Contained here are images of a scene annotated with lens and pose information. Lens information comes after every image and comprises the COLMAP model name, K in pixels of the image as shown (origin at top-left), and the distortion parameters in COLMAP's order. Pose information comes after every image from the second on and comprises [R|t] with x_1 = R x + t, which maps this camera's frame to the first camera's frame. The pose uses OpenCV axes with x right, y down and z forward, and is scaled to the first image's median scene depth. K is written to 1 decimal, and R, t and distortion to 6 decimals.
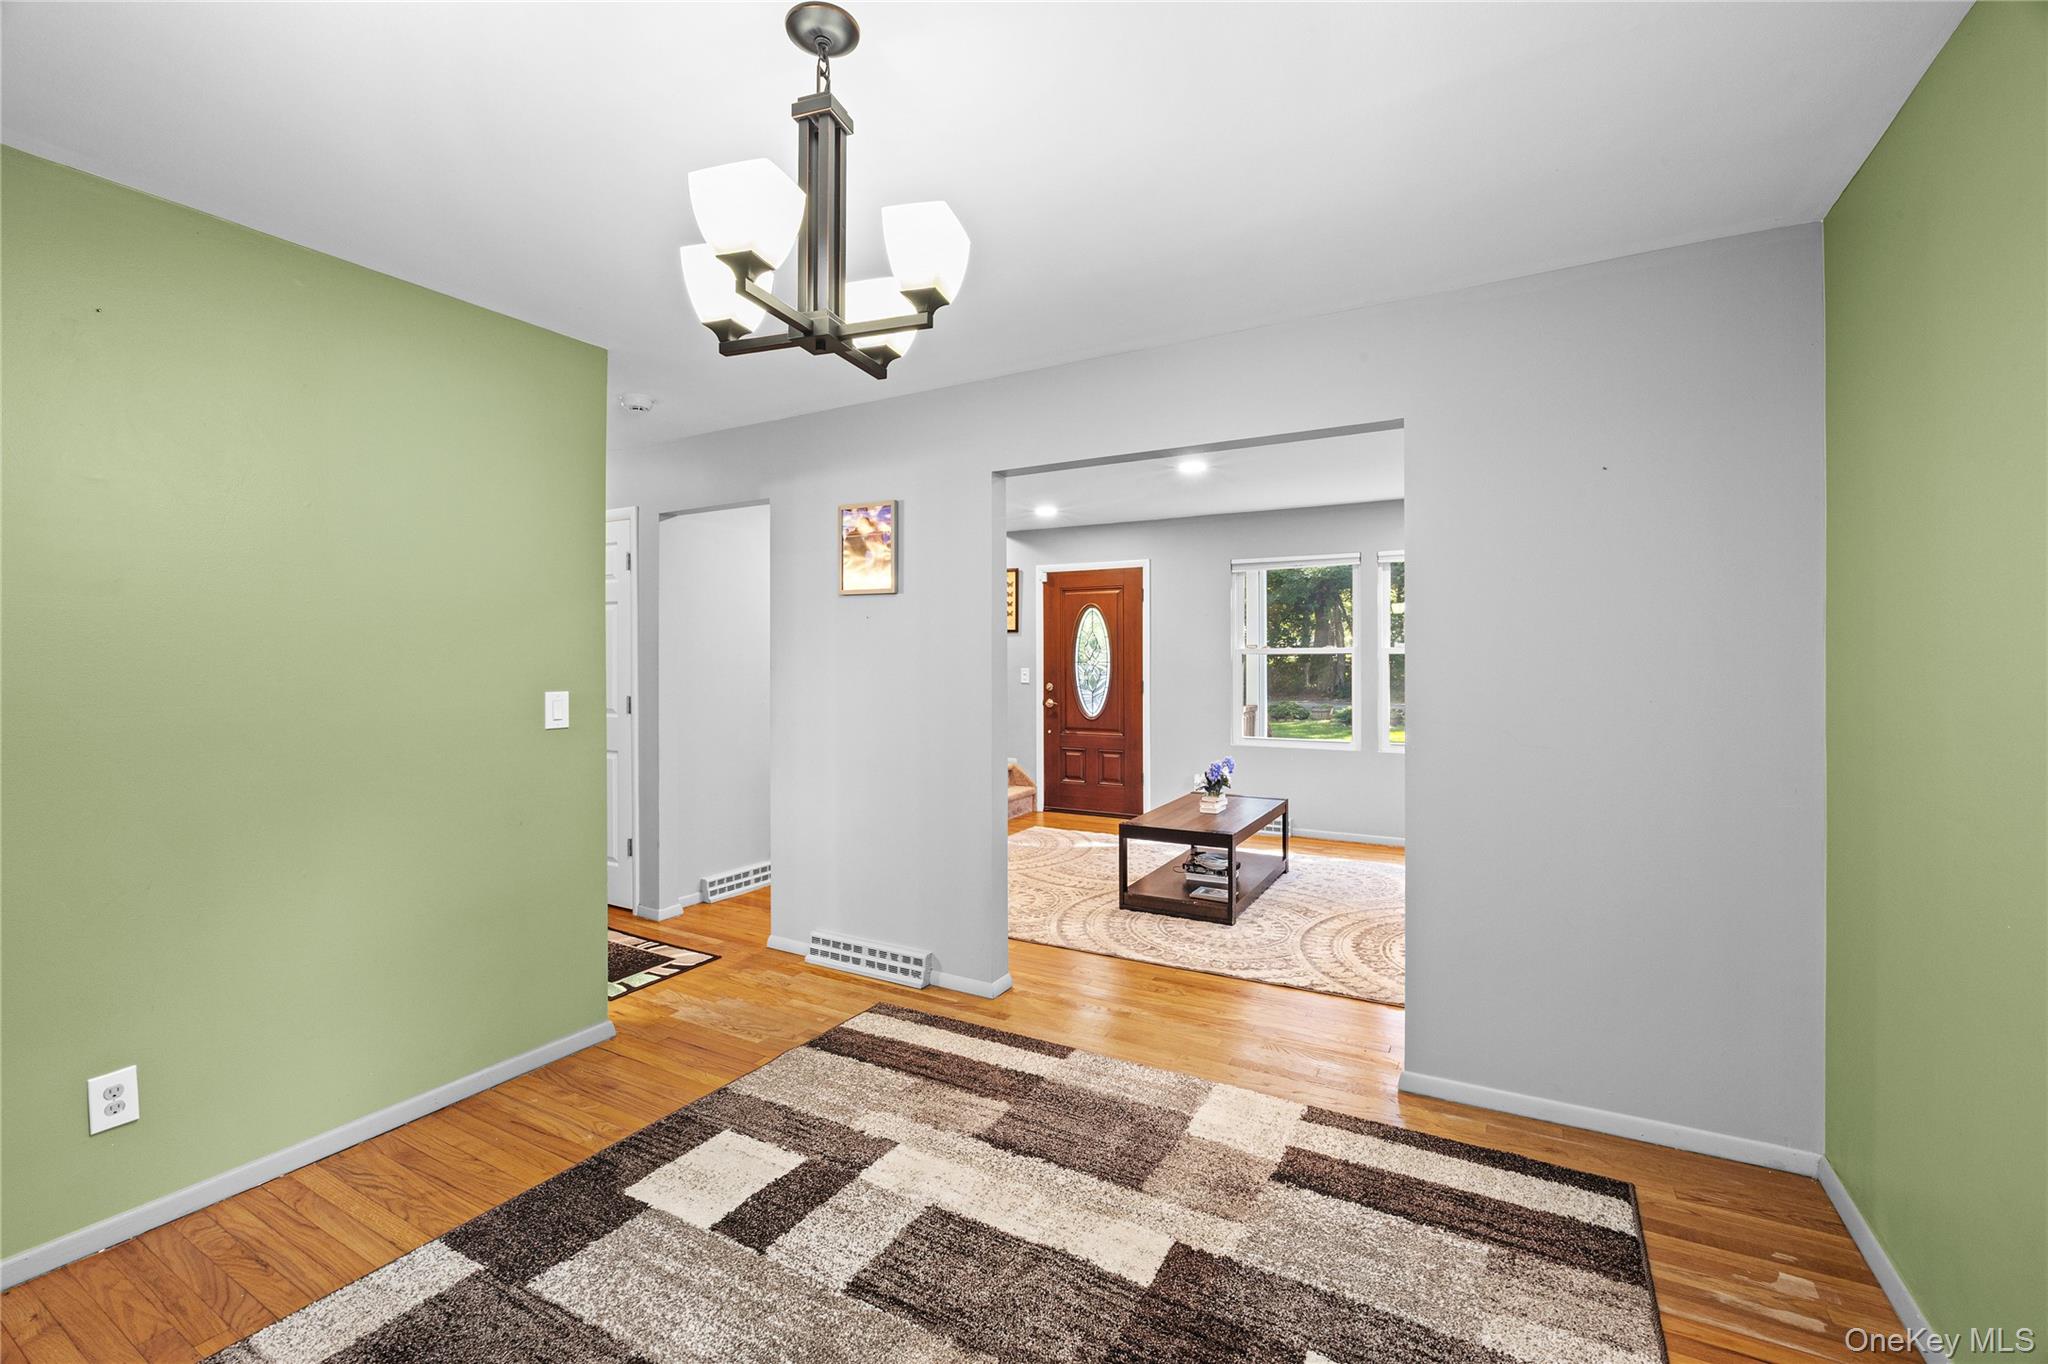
lens RADIAL K [[871.2, 0, 1022.5], [0, 871.2, 670.4], [0, 0, 1]] dist [-0.012375, 0.000349]
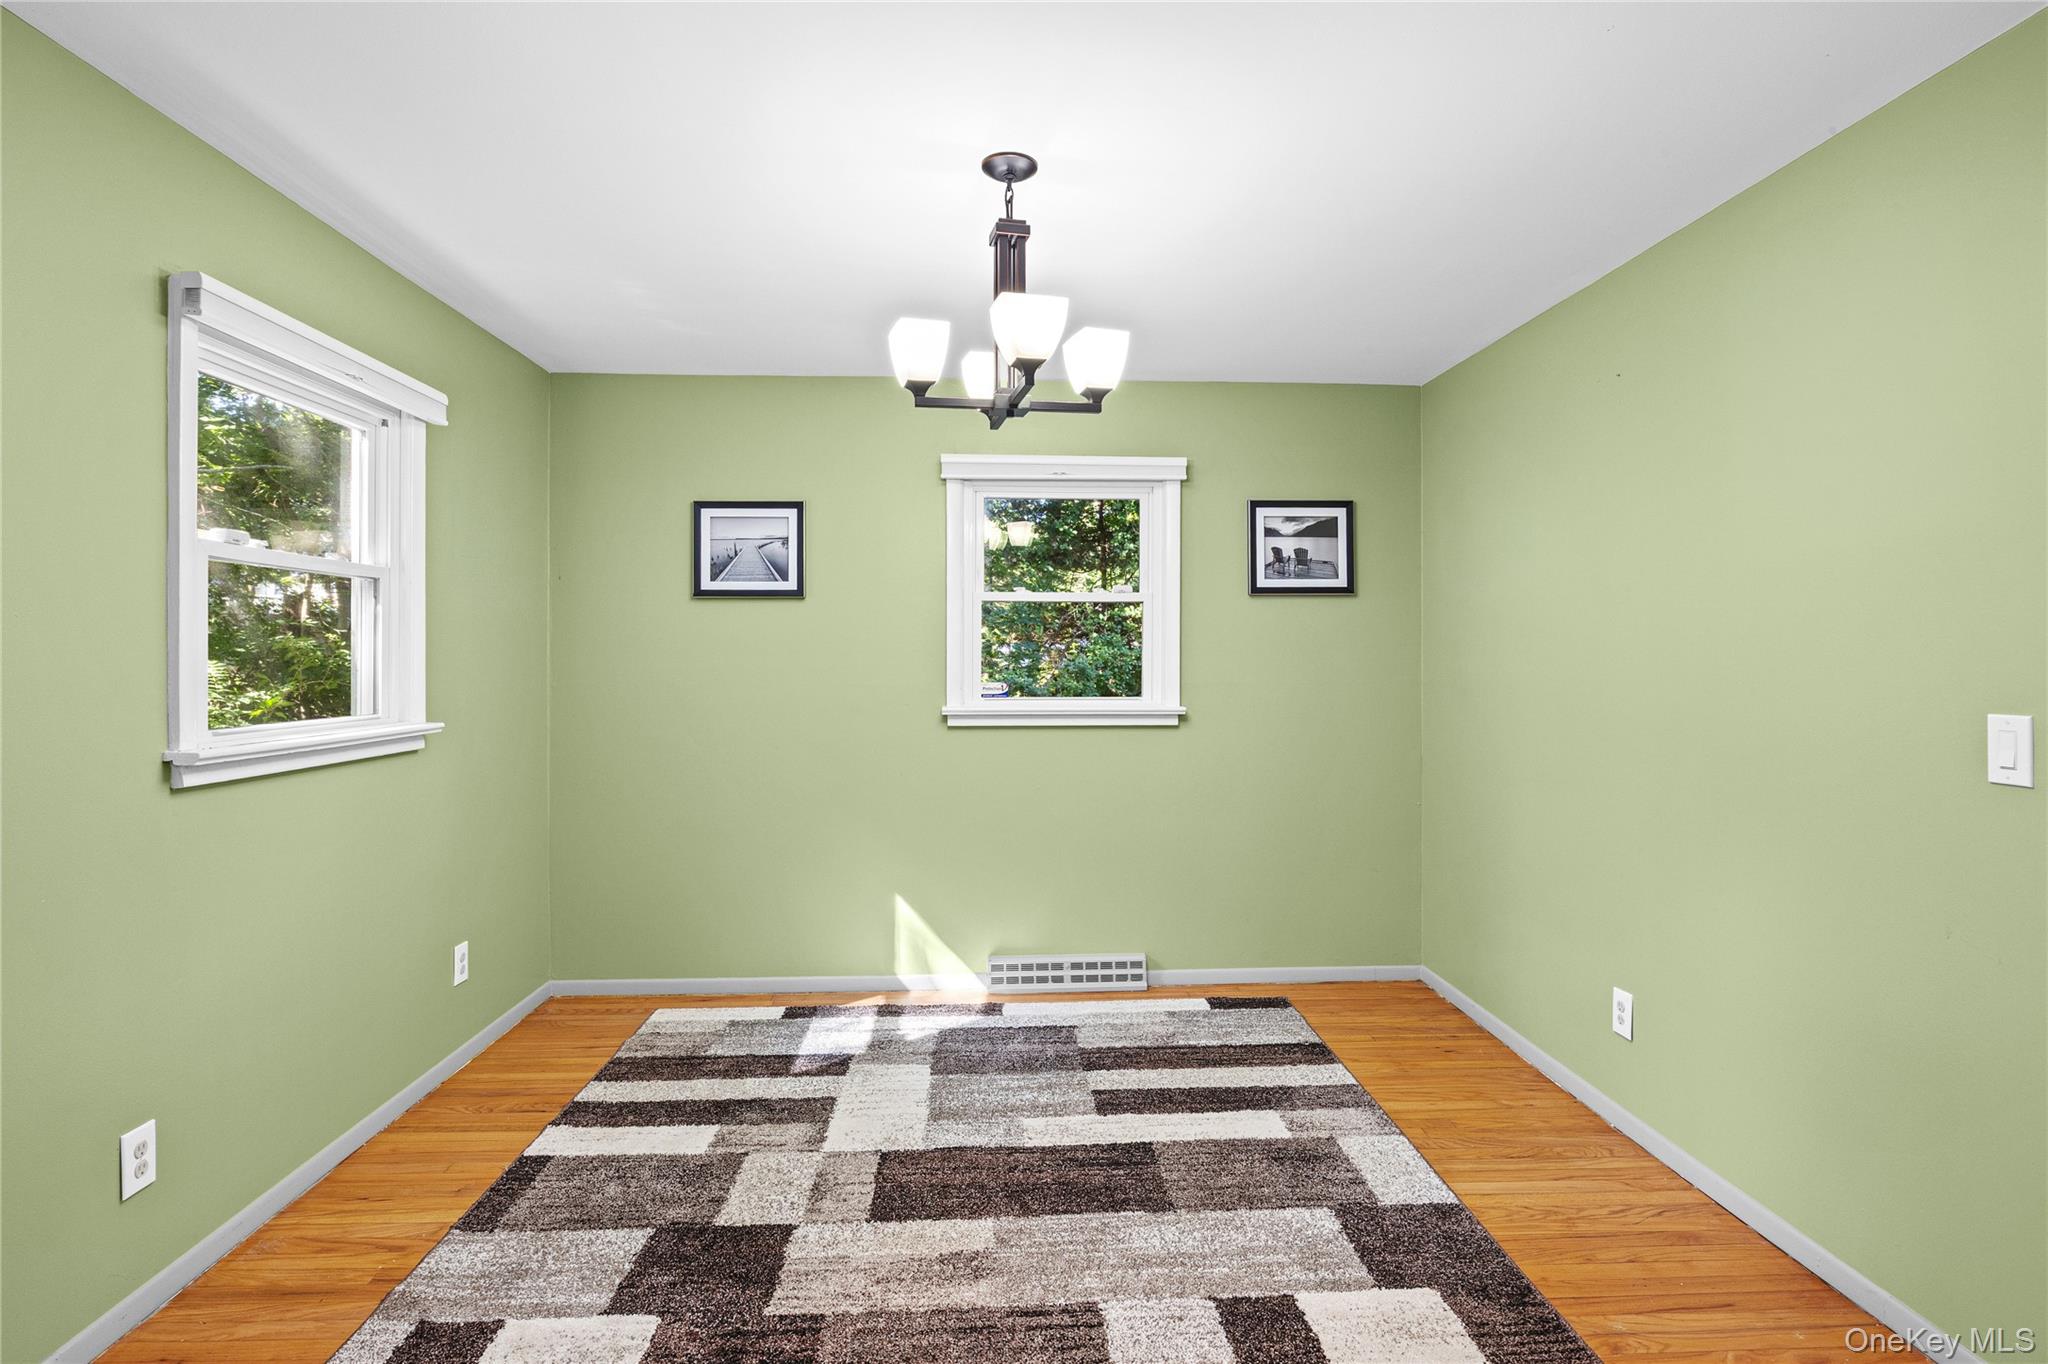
lens RADIAL K [[1006.3, 0, 1025.4], [0, 1006.3, 669.3], [0, 0, 1]] dist [-0.001241, -0.000496]
pose [[-0.843469, 0.010099, -0.537083, 0.122125], [-0.003300, 0.999707, 0.023979, -0.006376], [0.537168, 0.021998, -0.843189, 0.498600]]
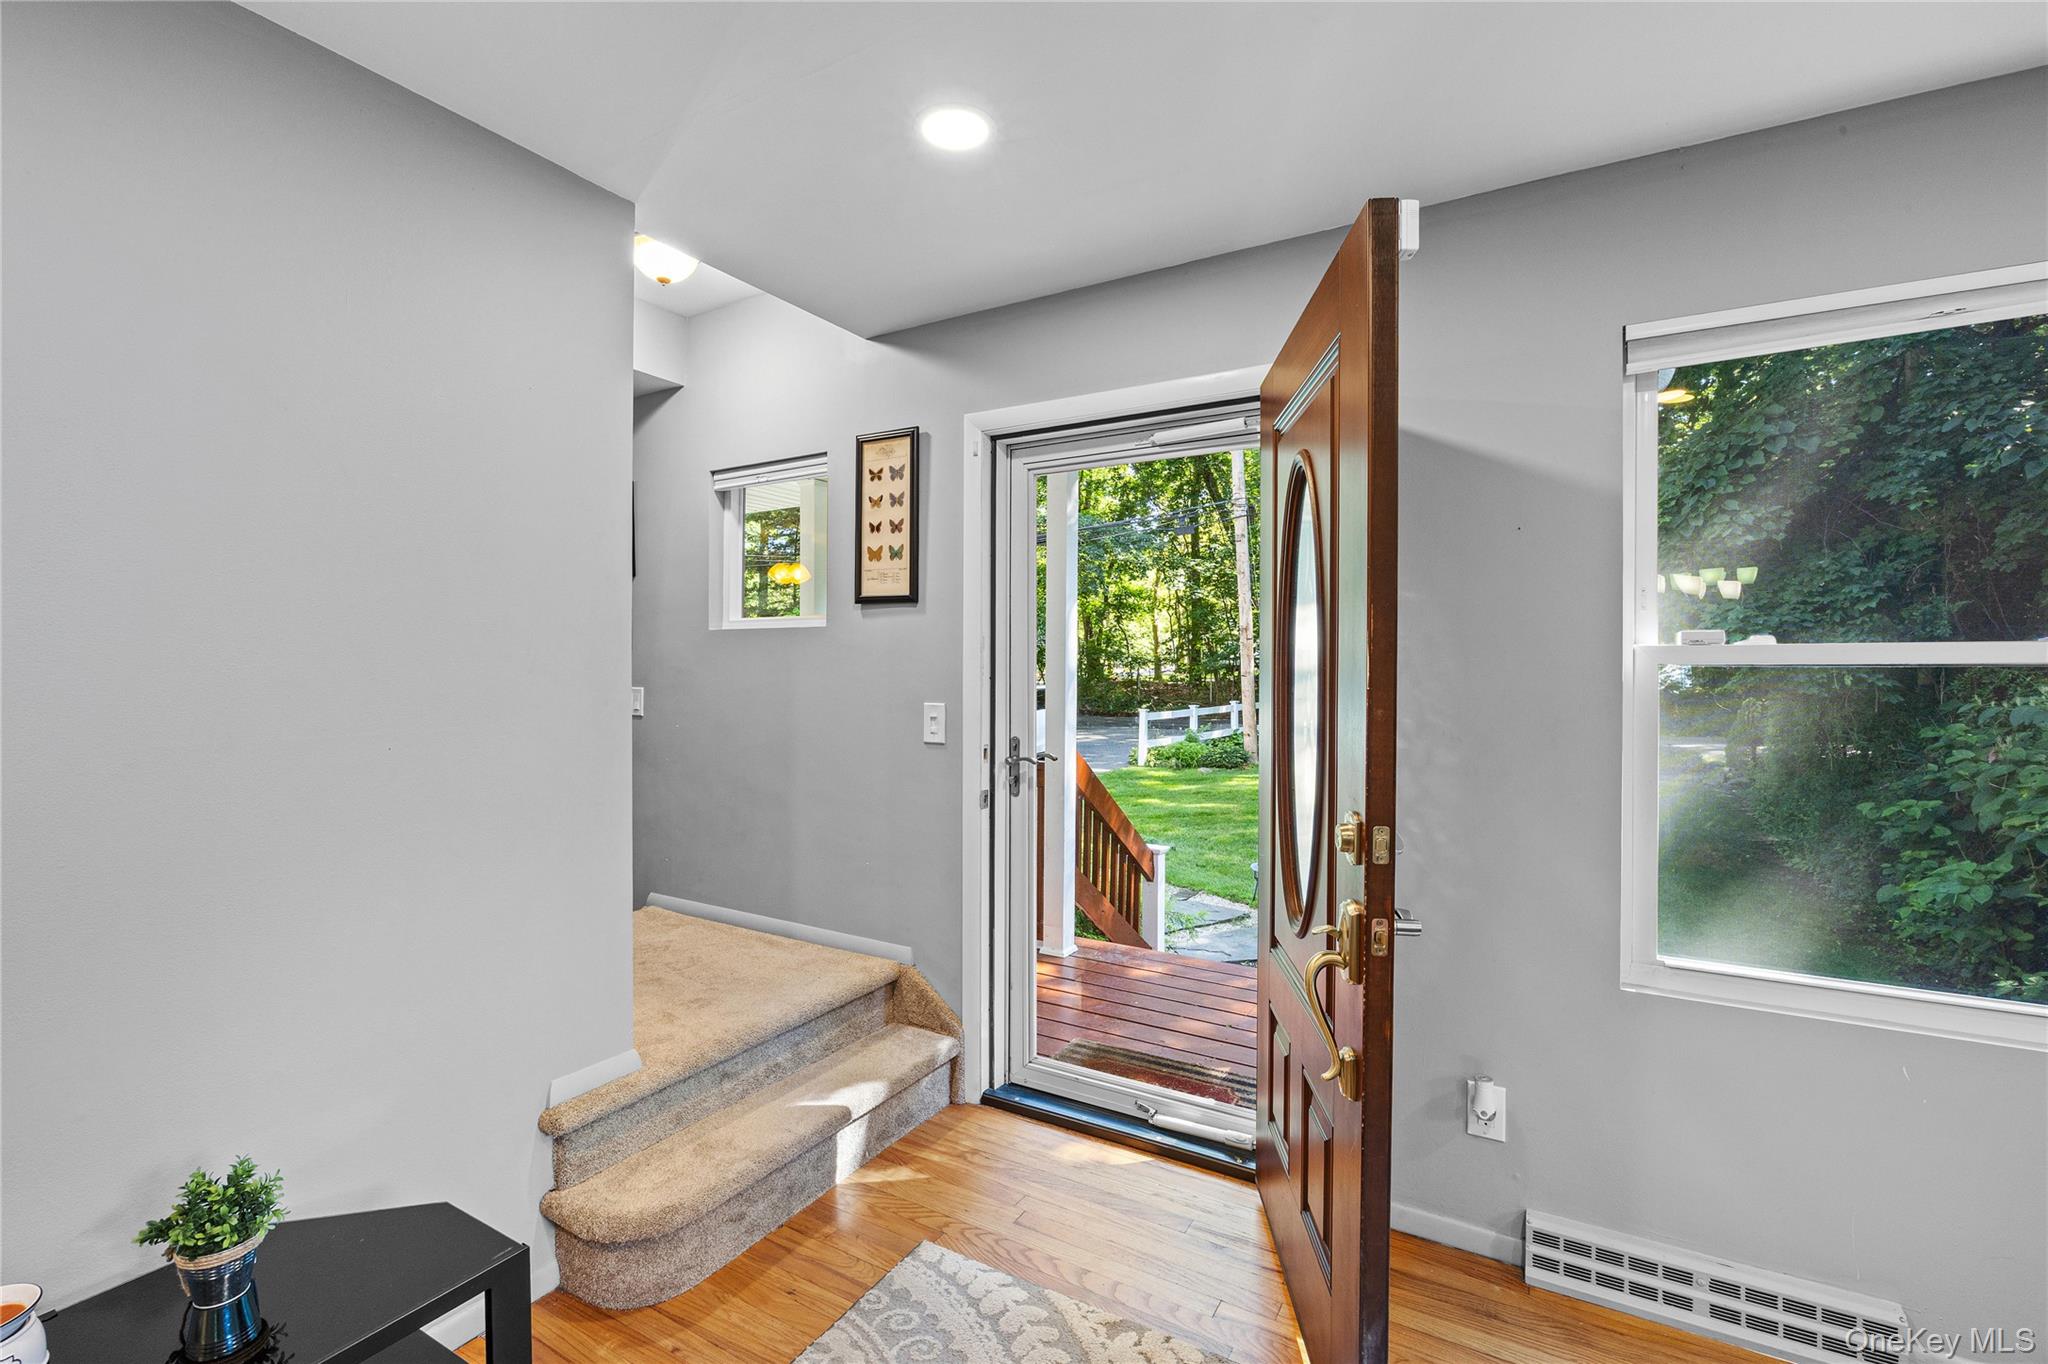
lens RADIAL K [[895.8, 0, 1026.5], [0, 895.8, 671.1], [0, 0, 1]] dist [-0.029526, -0.000092]
pose [[0.999810, 0.005976, -0.018531, 0.053564], [-0.006235, 0.999883, -0.013957, -0.011585], [0.018445, 0.014070, 0.999731, 0.701841]]
